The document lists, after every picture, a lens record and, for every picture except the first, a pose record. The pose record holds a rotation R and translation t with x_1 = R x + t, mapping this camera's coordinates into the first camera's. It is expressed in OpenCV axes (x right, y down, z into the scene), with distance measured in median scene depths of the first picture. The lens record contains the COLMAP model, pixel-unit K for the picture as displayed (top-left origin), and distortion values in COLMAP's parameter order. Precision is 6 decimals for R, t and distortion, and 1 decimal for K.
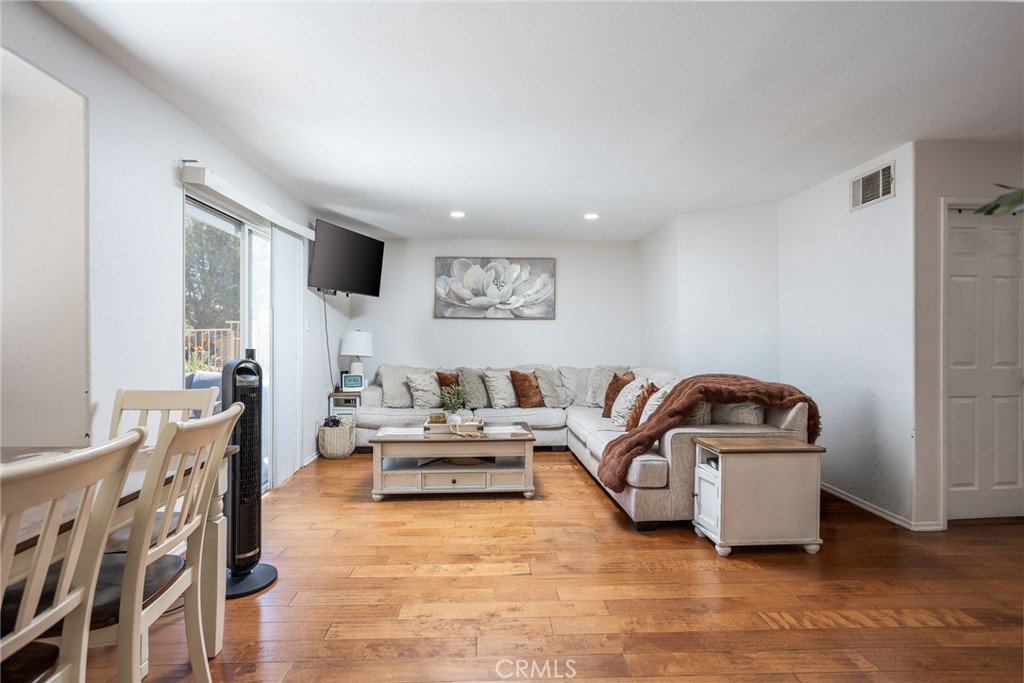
lens RADIAL K [[496.3, 0, 508.3], [0, 496.3, 339.5], [0, 0, 1]] dist [-0.071551, 0.046170]
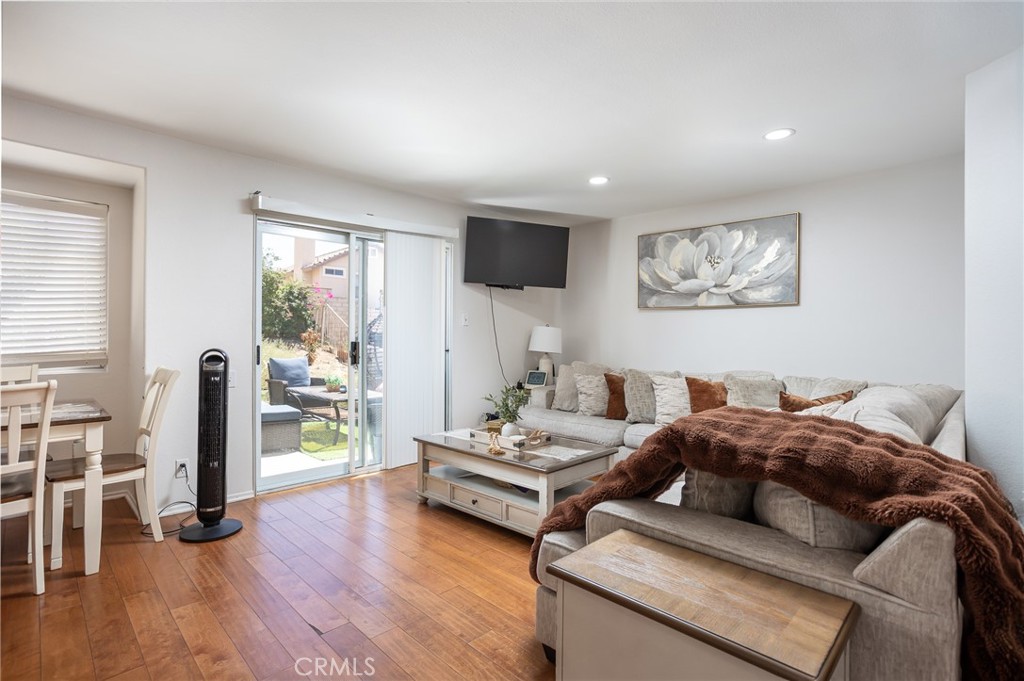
lens RADIAL K [[496.3, 0, 508.3], [0, 496.3, 338.5], [0, 0, 1]] dist [-0.071551, 0.046170]
pose [[0.667391, 0.005028, -0.744690, 0.325982], [-0.002323, 0.999986, 0.004670, 0.002502], [0.744703, -0.001386, 0.667394, 0.281838]]
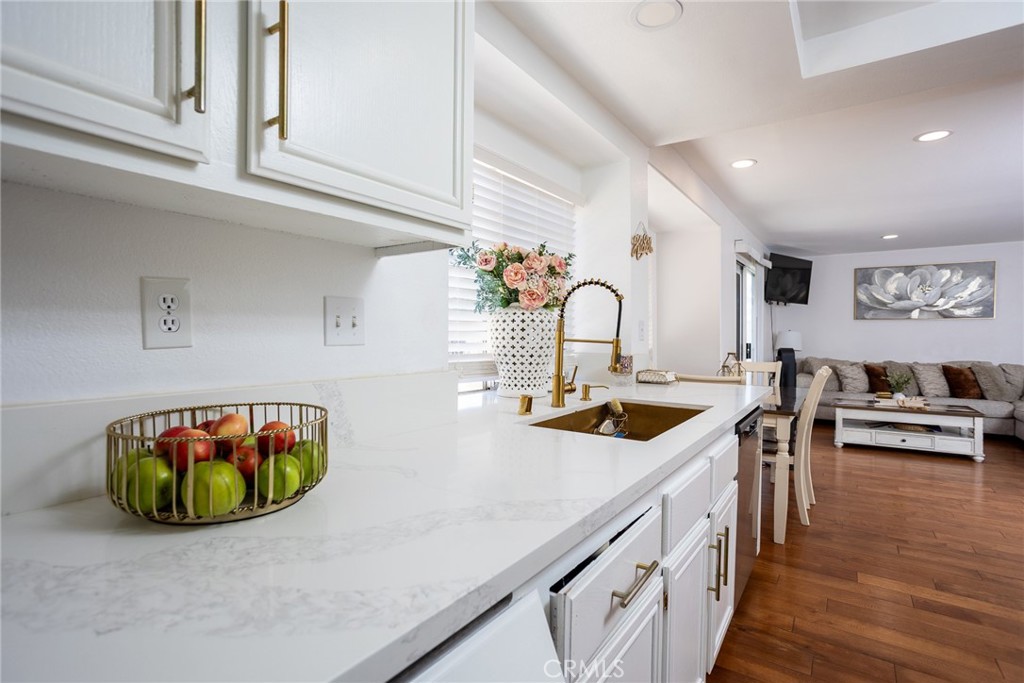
lens RADIAL K [[496.3, 0, 508.3], [0, 496.3, 339.5], [0, 0, 1]] dist [-0.071551, 0.046170]
pose [[0.788905, 0.008901, -0.614451, -0.090746], [-0.005088, 0.999955, 0.007953, -0.000577], [0.614494, -0.003148, 0.788915, -0.440936]]
